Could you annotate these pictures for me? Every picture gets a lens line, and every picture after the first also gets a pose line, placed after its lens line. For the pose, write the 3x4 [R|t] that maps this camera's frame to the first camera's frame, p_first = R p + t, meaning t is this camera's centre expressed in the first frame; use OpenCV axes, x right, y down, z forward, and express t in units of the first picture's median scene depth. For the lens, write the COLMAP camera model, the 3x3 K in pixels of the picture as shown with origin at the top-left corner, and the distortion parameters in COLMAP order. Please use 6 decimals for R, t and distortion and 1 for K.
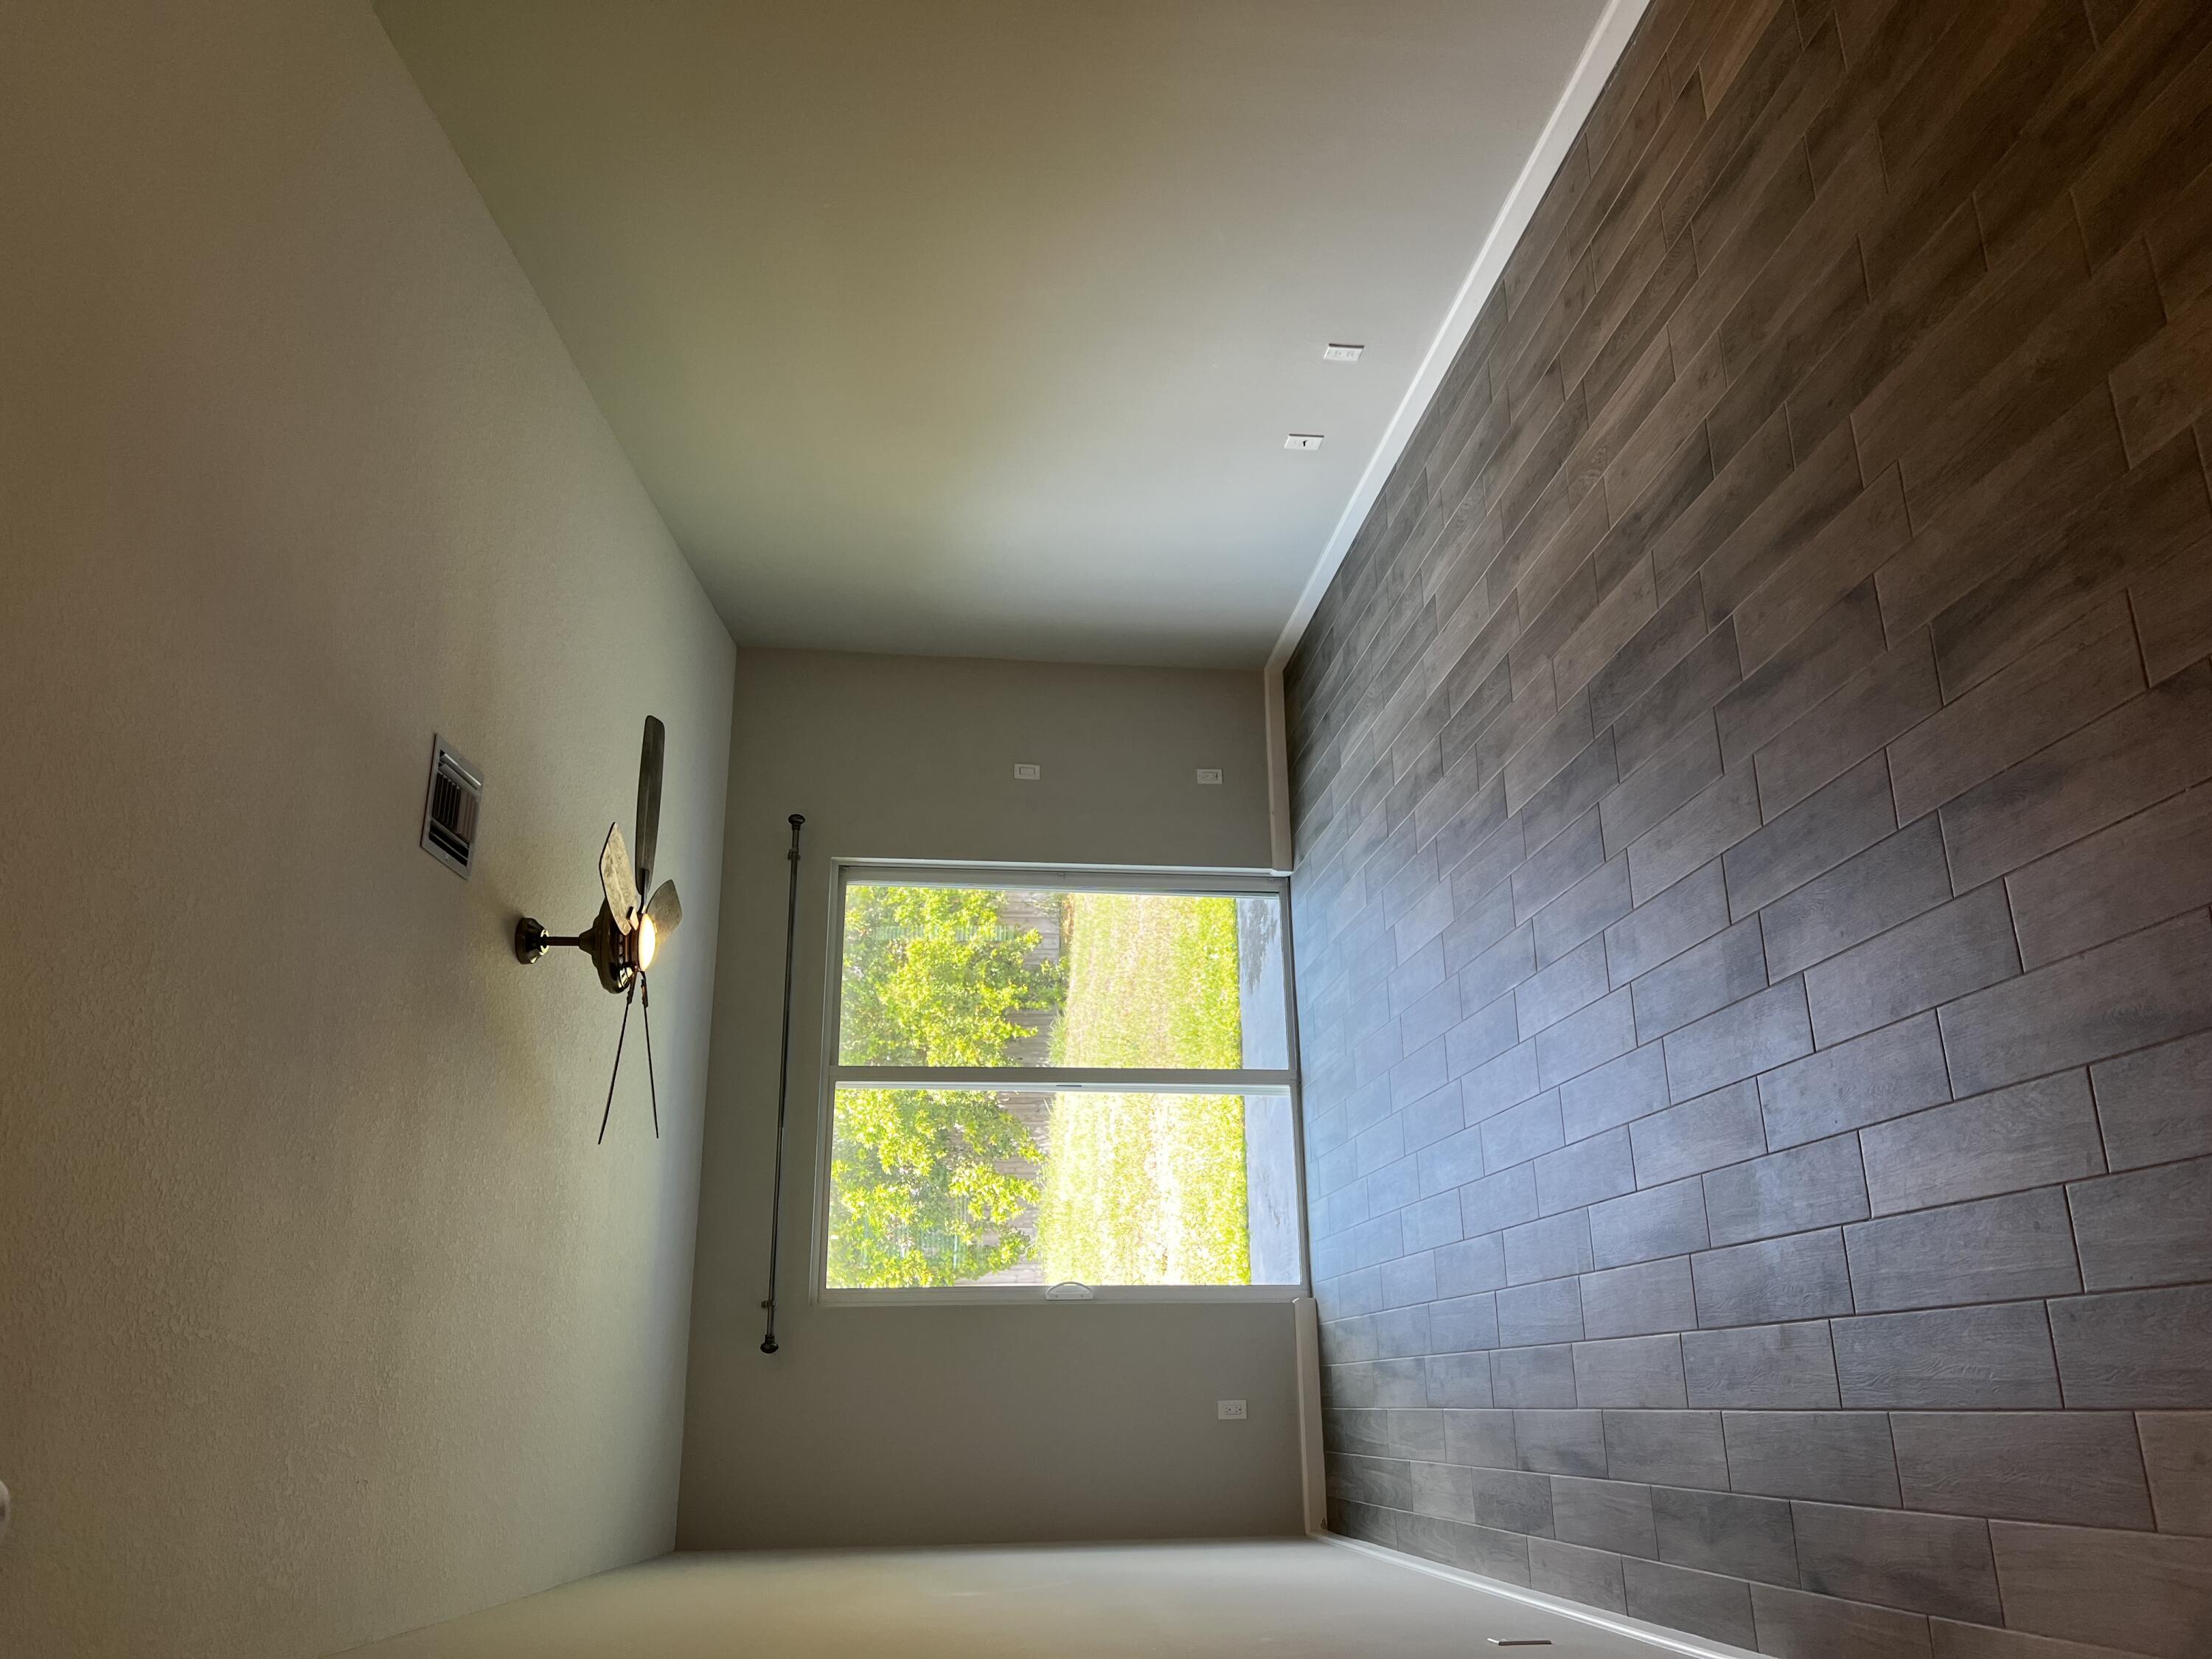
lens RADIAL K [[1658.4, 0, 1118.8], [0, 1658.4, 824.4], [0, 0, 1]] dist [0.044221, -0.049013]
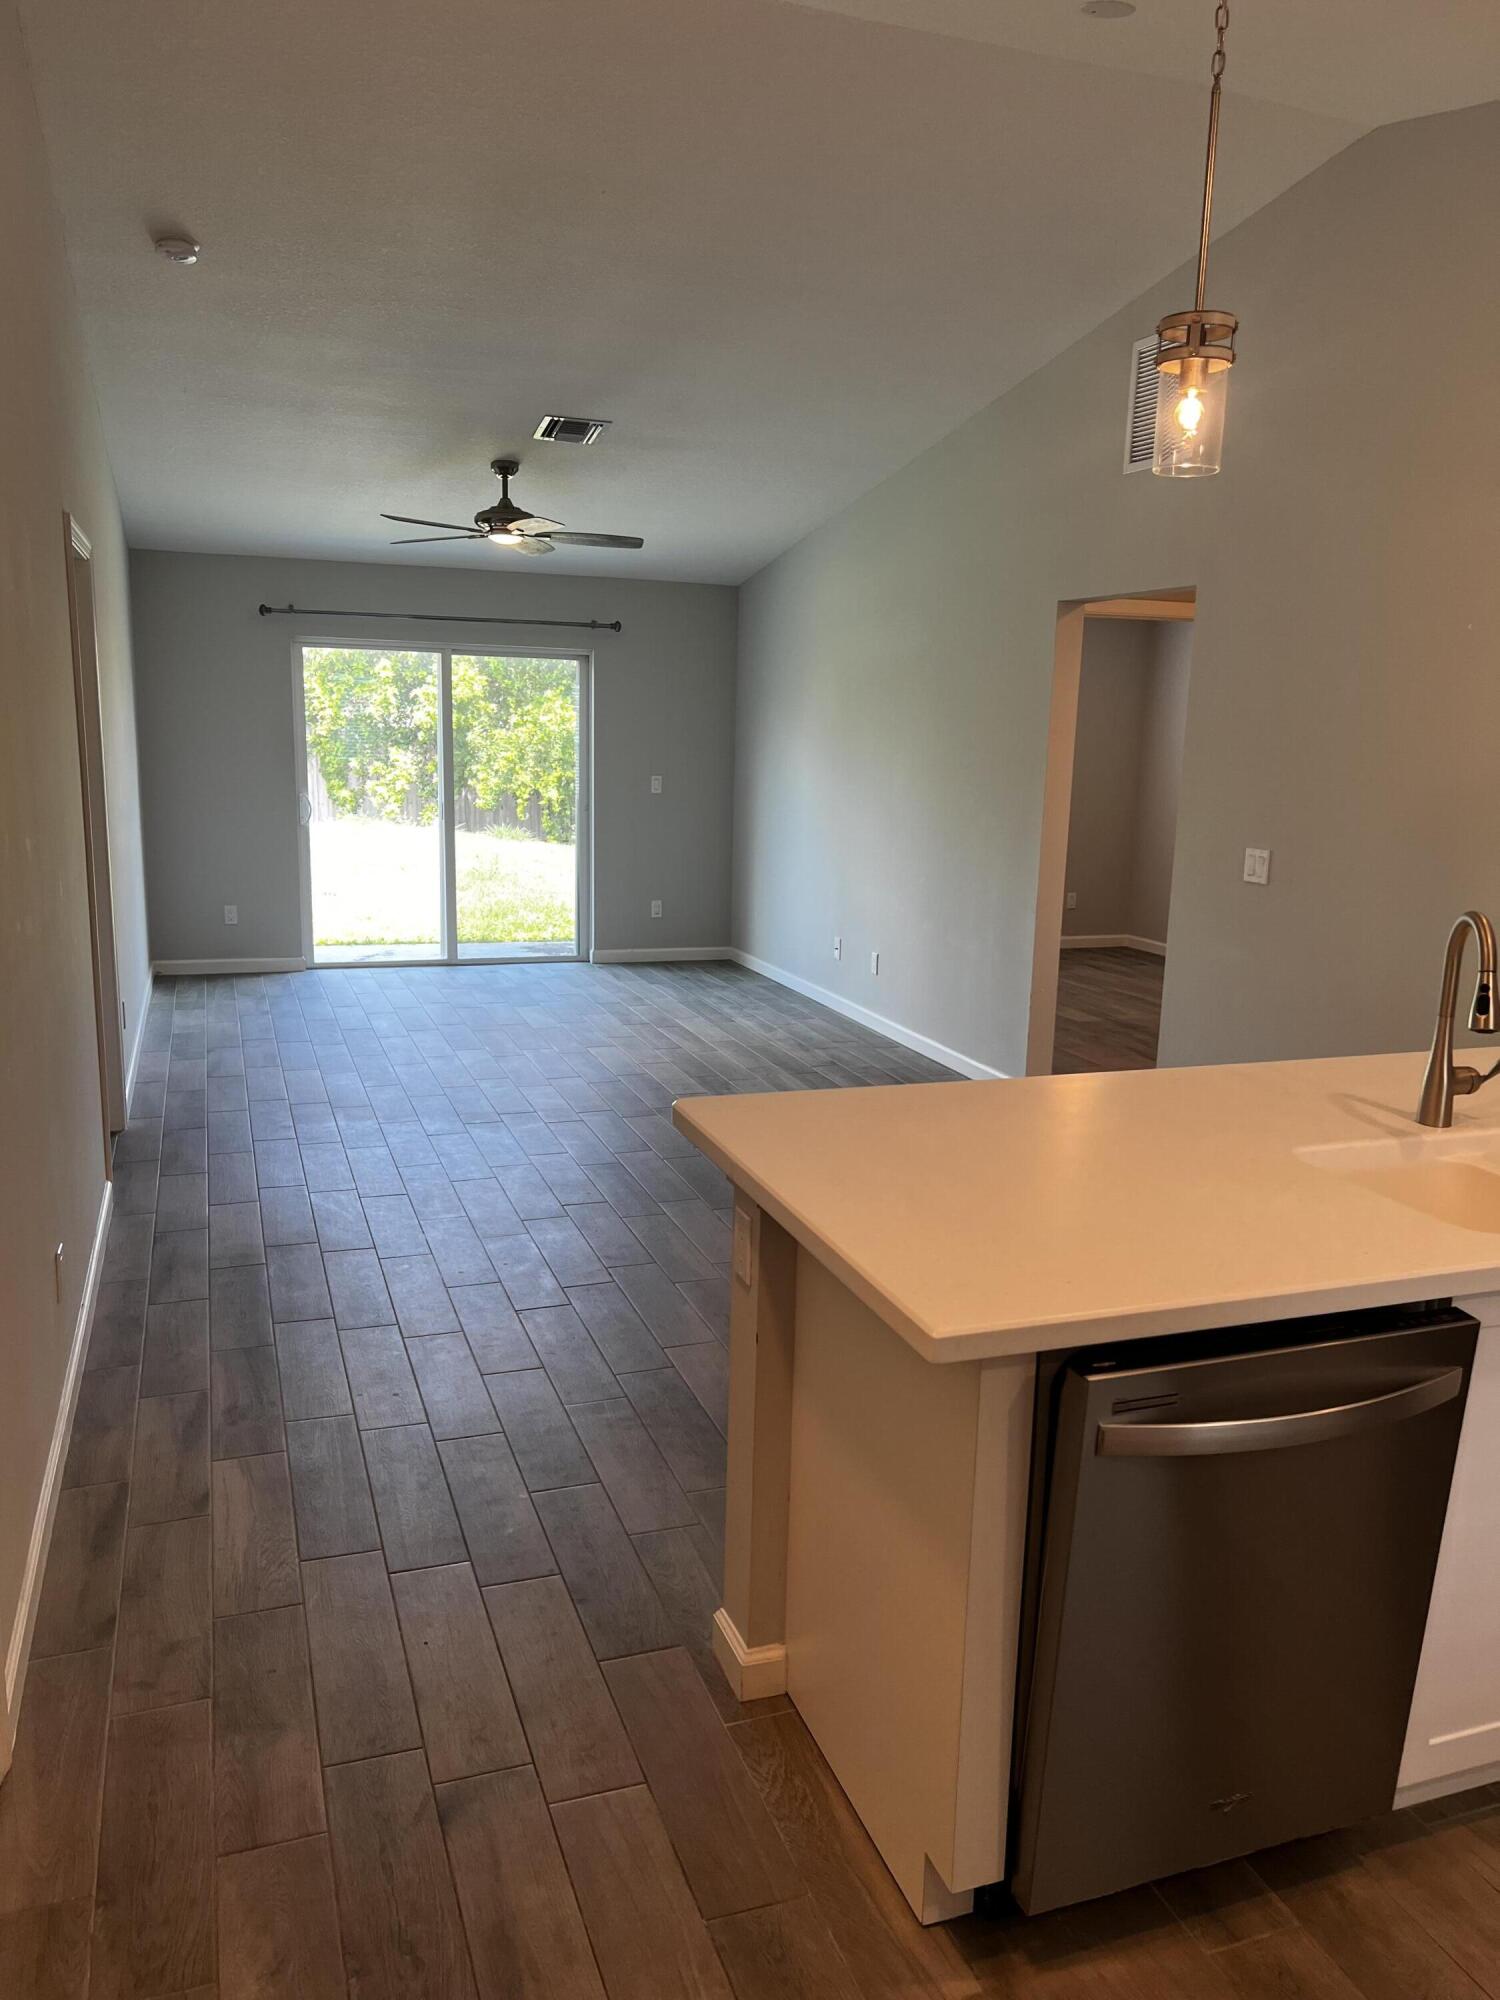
lens RADIAL K [[1499.4, 0, 774.6], [0, 1499.4, 1014.8], [0, 0, 1]] dist [0.044221, -0.049013]
pose [[0.004542, 0.997718, 0.067360, 0.064304], [-0.999767, 0.005952, -0.020752, -0.113778], [-0.021105, -0.067250, 0.997513, -0.379707]]
